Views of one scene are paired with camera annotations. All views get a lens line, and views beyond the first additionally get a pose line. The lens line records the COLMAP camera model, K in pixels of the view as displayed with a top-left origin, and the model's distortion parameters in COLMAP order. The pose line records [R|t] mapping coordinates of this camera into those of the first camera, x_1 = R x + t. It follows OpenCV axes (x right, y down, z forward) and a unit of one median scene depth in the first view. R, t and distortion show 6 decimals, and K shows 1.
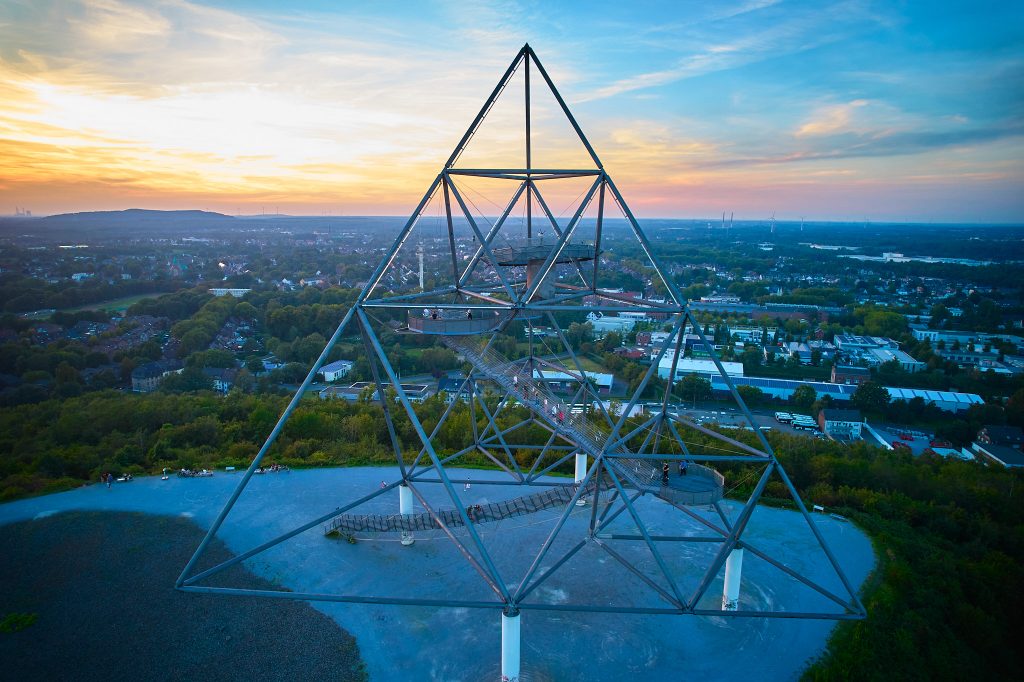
lens RADIAL K [[652.2, 0, 519.3], [0, 652.2, 351.2], [0, 0, 1]] dist [-0.065011, 0.052126]
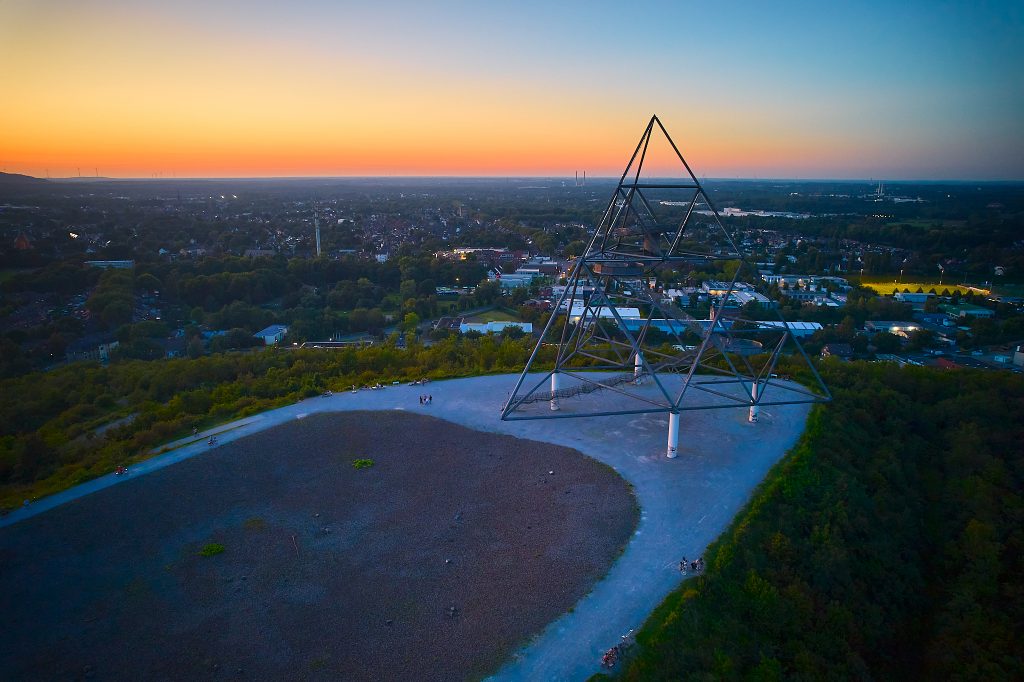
lens RADIAL K [[652.2, 0, 517.8], [0, 652.2, 346.3], [0, 0, 1]] dist [-0.065011, 0.052126]
pose [[0.975971, -0.060906, 0.209215, -0.082302], [0.049662, 0.997046, 0.058589, 0.005178], [-0.212165, -0.046792, 0.976113, -0.078356]]
